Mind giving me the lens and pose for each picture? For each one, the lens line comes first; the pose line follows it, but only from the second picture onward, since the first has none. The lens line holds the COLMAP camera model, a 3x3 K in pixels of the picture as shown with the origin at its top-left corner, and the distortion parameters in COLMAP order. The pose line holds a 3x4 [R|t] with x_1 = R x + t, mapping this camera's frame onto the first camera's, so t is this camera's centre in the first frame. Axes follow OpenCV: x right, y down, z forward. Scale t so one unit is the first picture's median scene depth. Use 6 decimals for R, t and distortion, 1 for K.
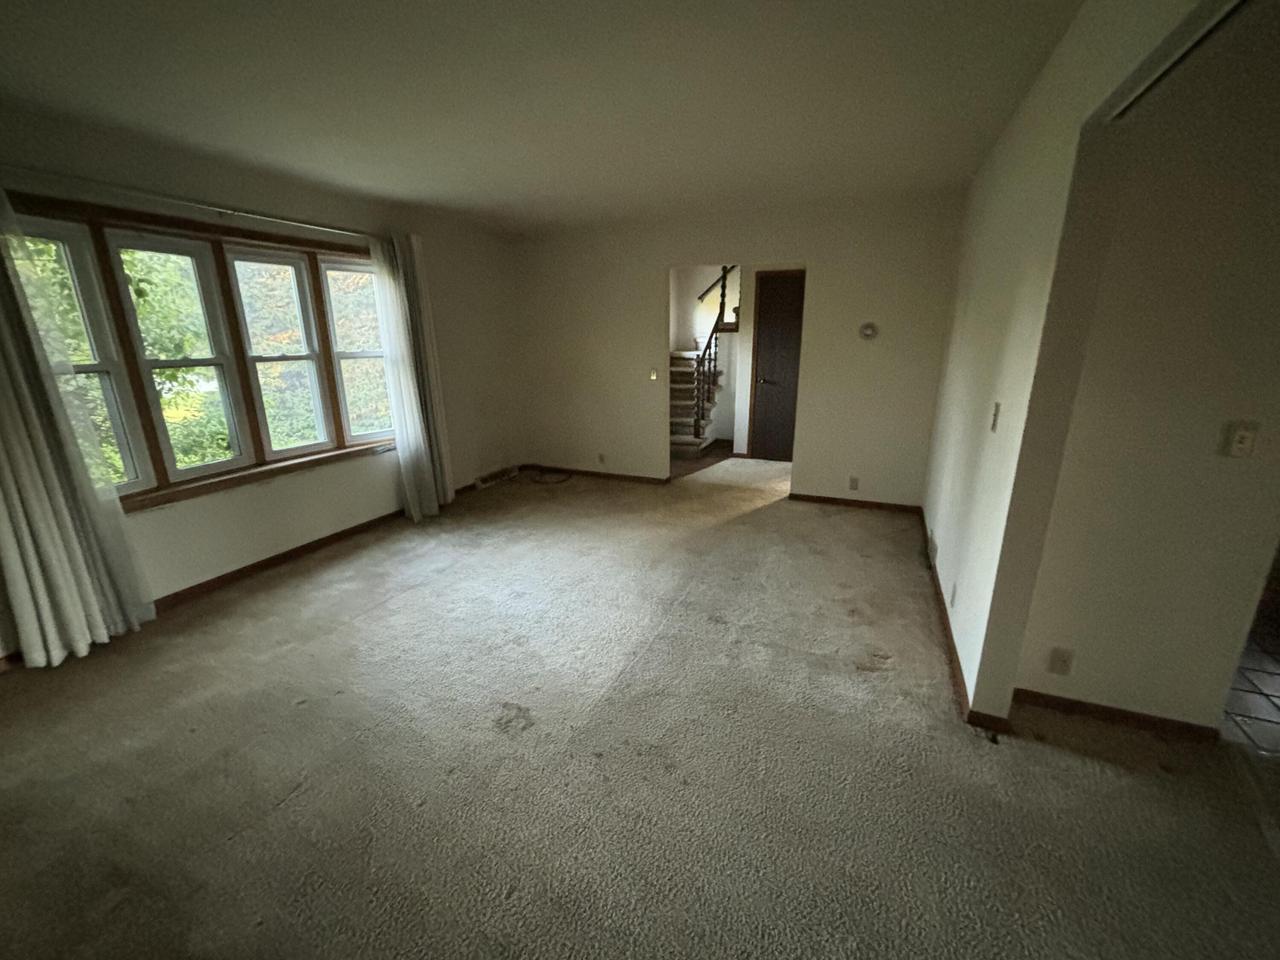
lens RADIAL K [[524.2, 0, 640.0], [0, 524.2, 480.0], [0, 0, 1]] dist [-0.000591, -0.000697]
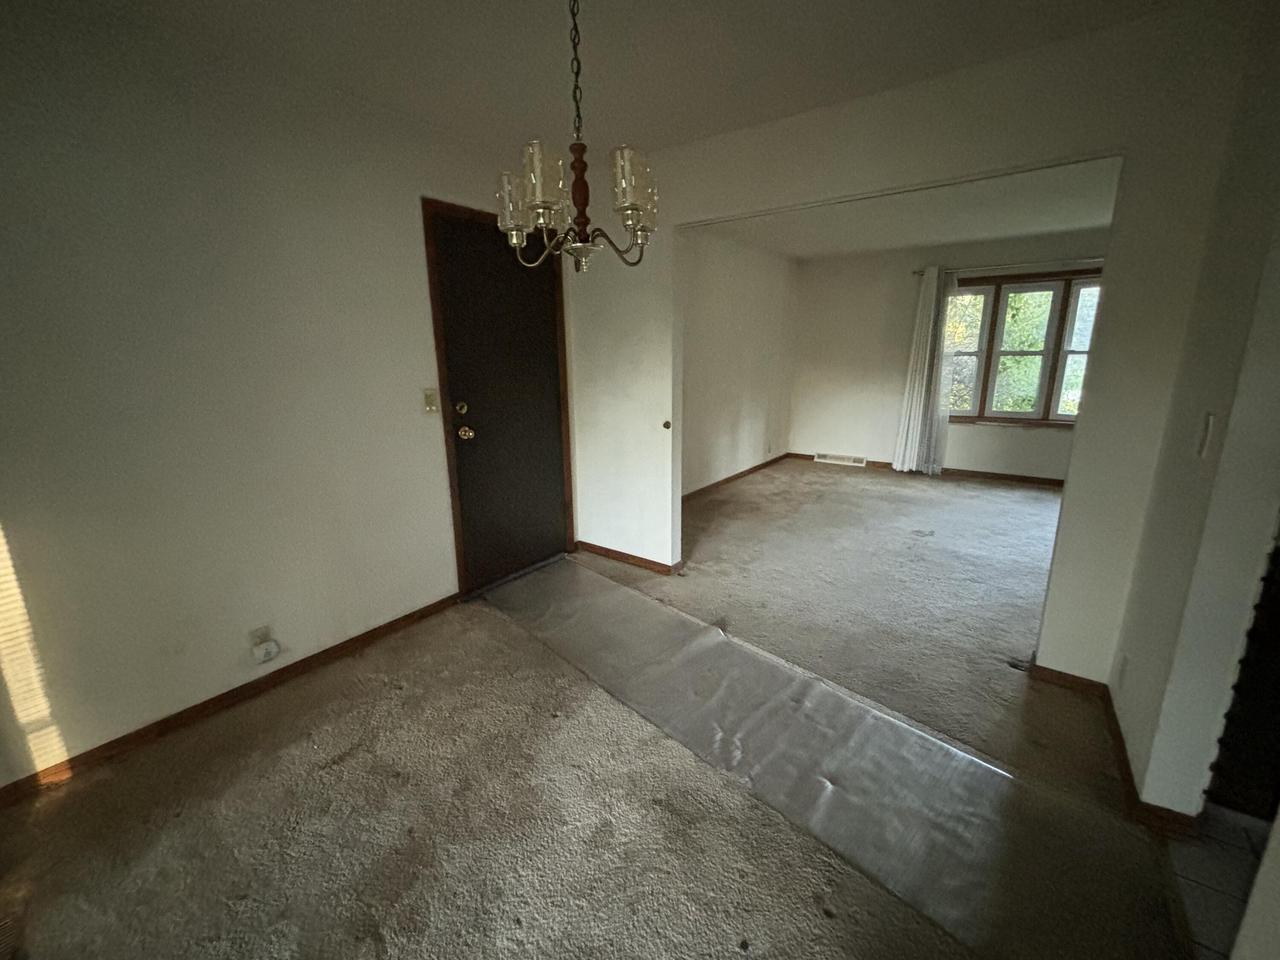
lens RADIAL K [[524.2, 0, 640.0], [0, 524.2, 480.0], [0, 0, 1]] dist [-0.000591, -0.000697]
pose [[-0.201645, 0.242447, -0.948978, 1.071044], [-0.254385, 0.922668, 0.289779, -0.011726], [0.945848, 0.299838, -0.124377, 0.120206]]
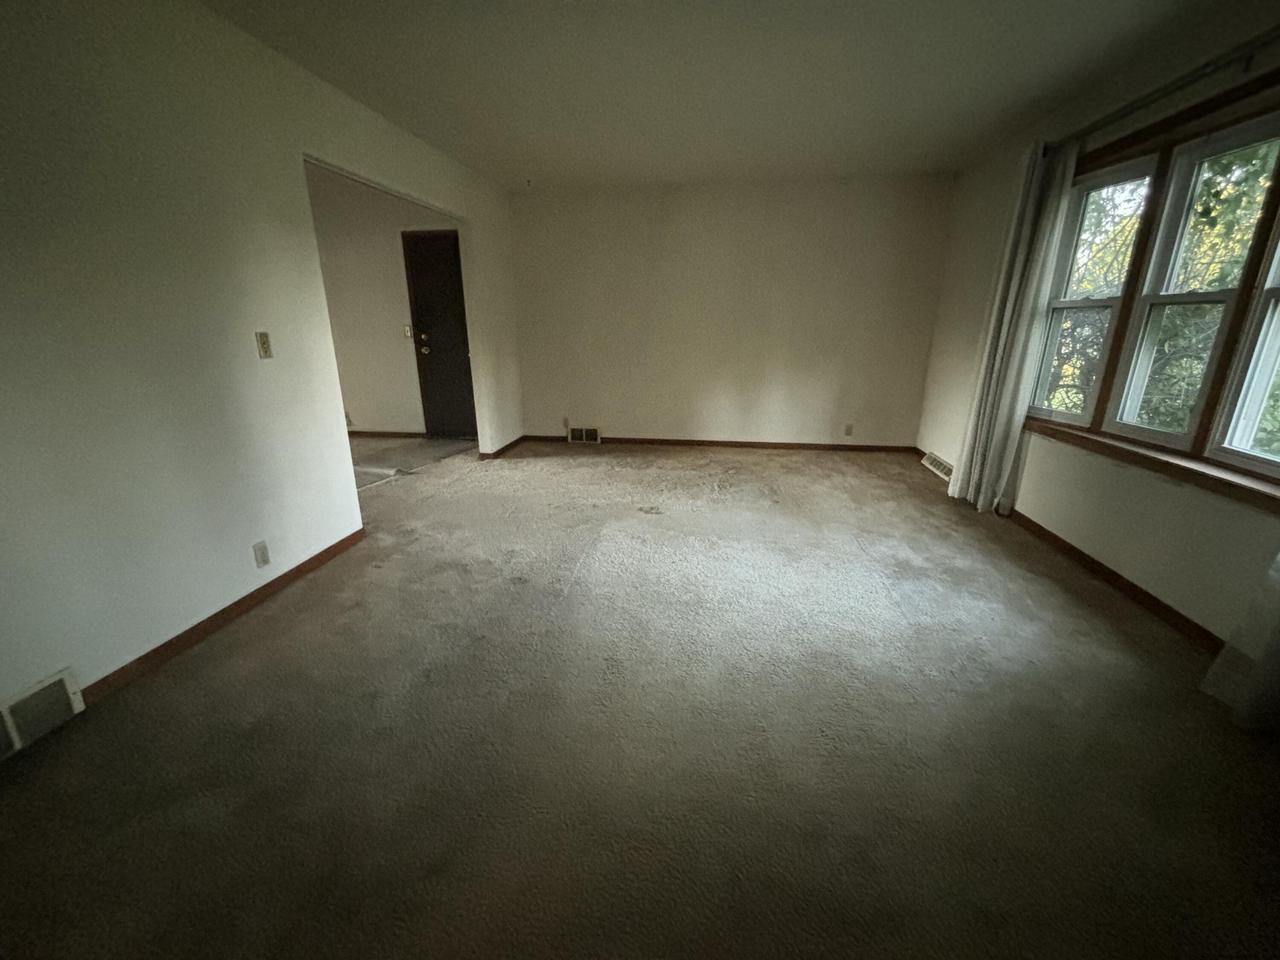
lens RADIAL K [[514.4, 0, 640.0], [0, 514.4, 480.0], [0, 0, 1]] dist [0.000895, 0.000034]
pose [[-0.961038, 0.092620, -0.260438, 0.139249], [-0.063103, 0.843798, 0.532937, -0.319718], [0.269118, 0.528607, -0.805078, 1.399508]]
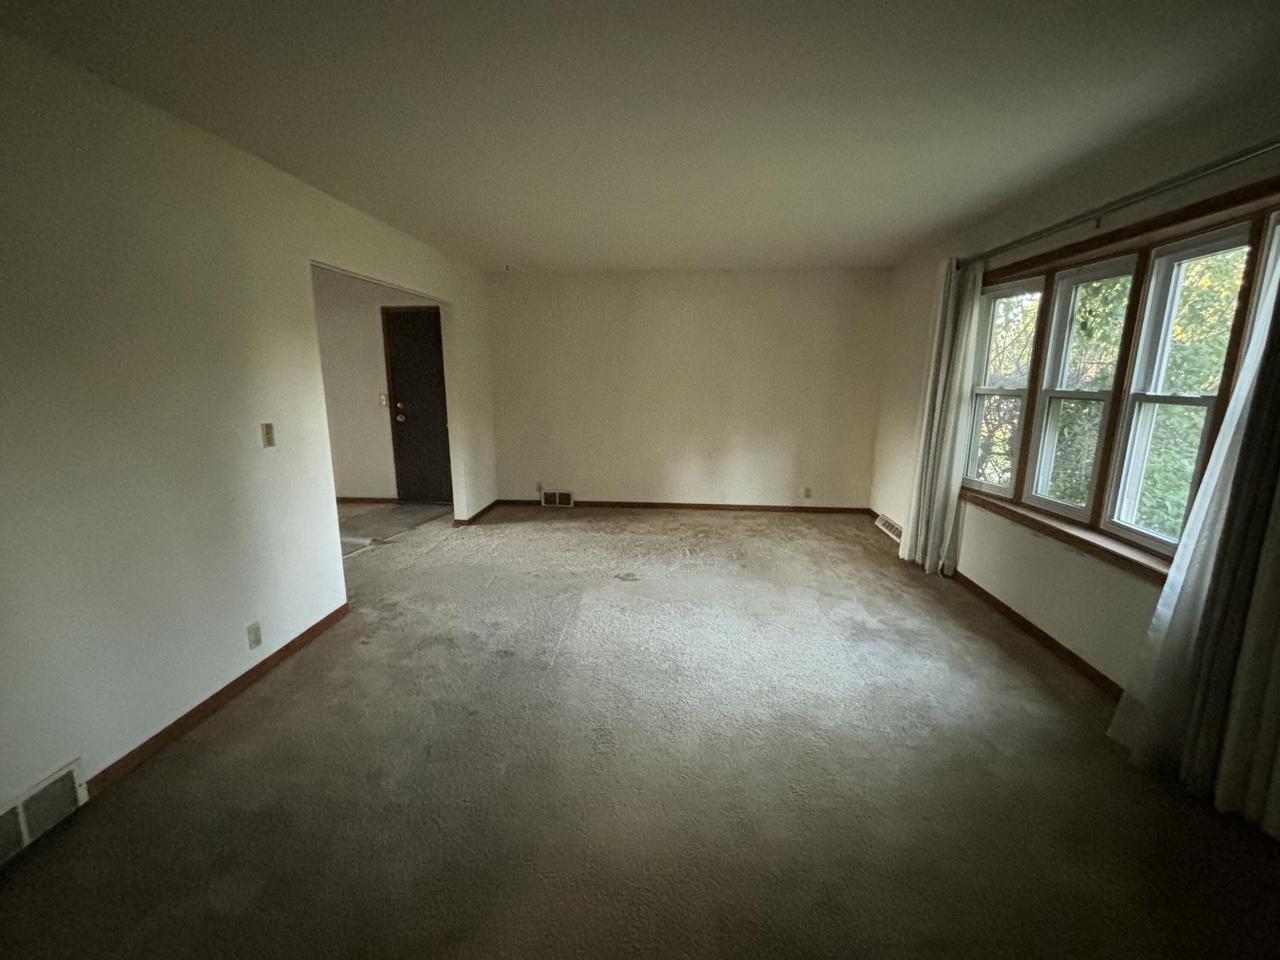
lens RADIAL K [[524.2, 0, 640.0], [0, 524.2, 480.0], [0, 0, 1]] dist [-0.000591, -0.000697]
pose [[-0.939875, 0.075451, -0.333079, 0.181030], [-0.086064, 0.891486, 0.444799, -0.395268], [0.330495, 0.446722, -0.831392, 1.441263]]
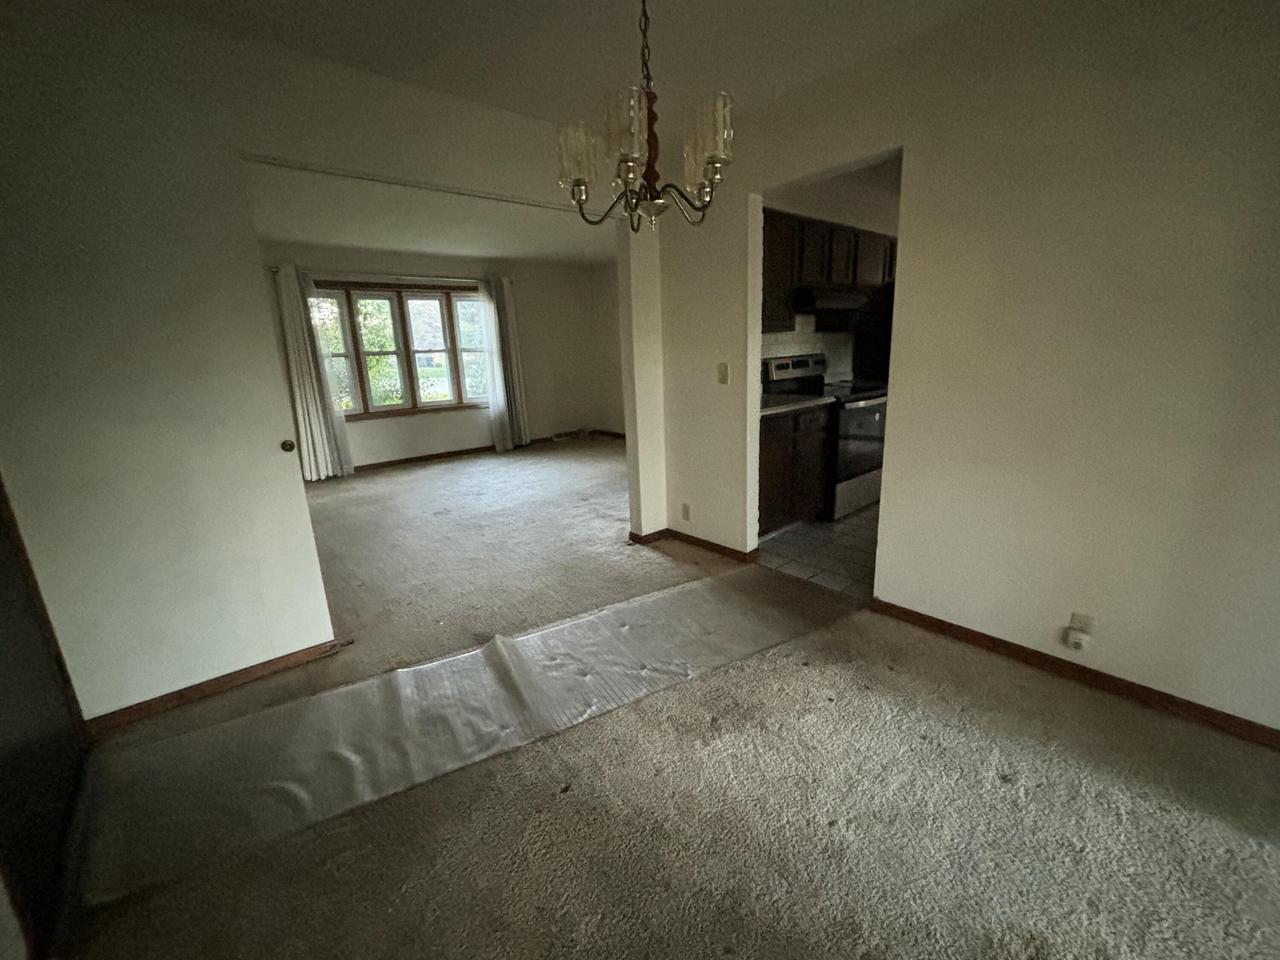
lens RADIAL K [[524.7, 0, 640.0], [0, 524.7, 480.0], [0, 0, 1]] dist [-0.016773, -0.000179]
pose [[0.906943, 0.081447, -0.413306, 0.819352], [-0.086735, 0.996213, 0.005989, 0.149216], [0.412228, 0.030417, 0.910573, -0.363611]]
